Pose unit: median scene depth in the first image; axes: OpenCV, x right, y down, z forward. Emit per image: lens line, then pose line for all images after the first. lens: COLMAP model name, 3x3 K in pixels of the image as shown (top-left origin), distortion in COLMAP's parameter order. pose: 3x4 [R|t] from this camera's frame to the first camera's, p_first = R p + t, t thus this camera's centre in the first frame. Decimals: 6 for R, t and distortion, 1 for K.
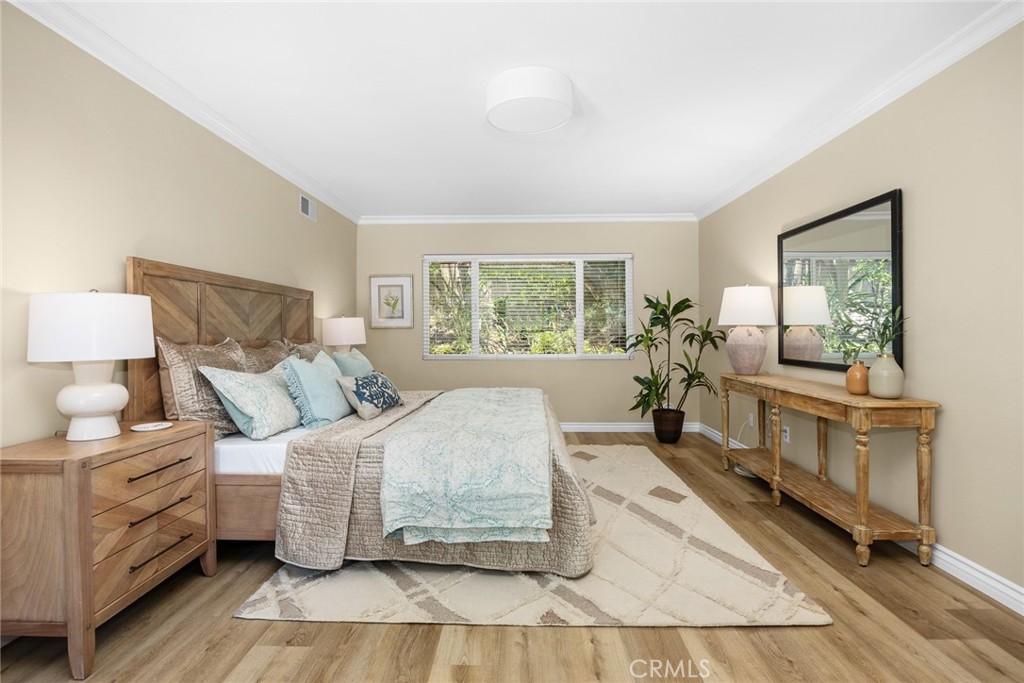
lens RADIAL K [[491.2, 0, 513.0], [0, 491.2, 344.5], [0, 0, 1]] dist [-0.009678, 0.000072]
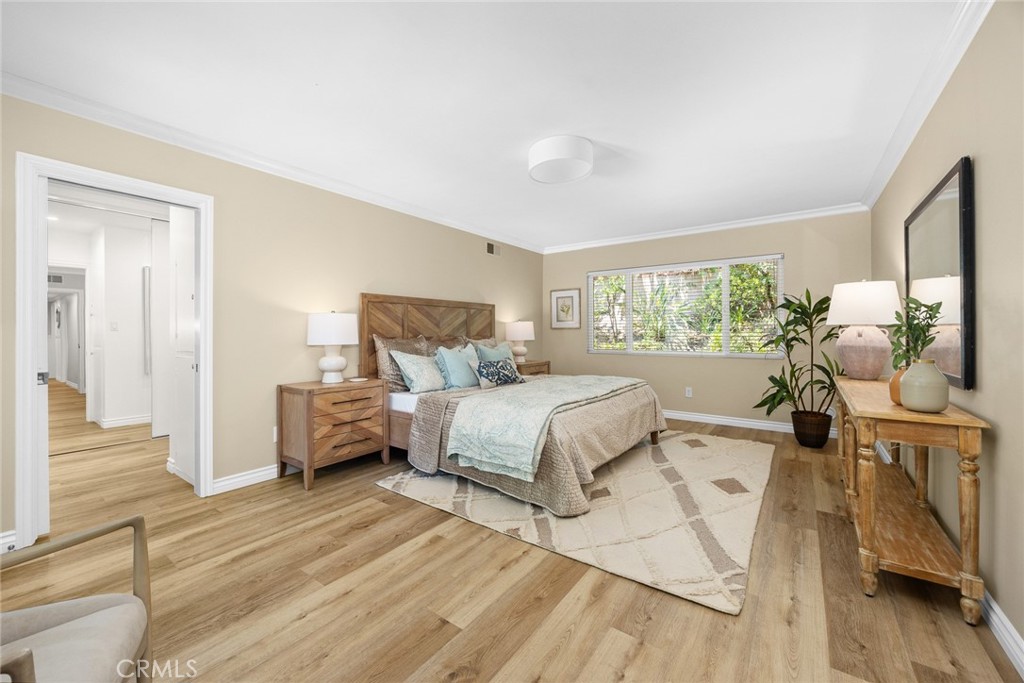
lens RADIAL K [[403.9, 0, 509.9], [0, 403.9, 342.4], [0, 0, 1]] dist [0.000404, 0.000266]
pose [[0.819626, 0.017176, -0.572642, 0.598815], [-0.015940, 0.999847, 0.007174, -0.003020], [0.572677, 0.003248, 0.819774, 0.017762]]
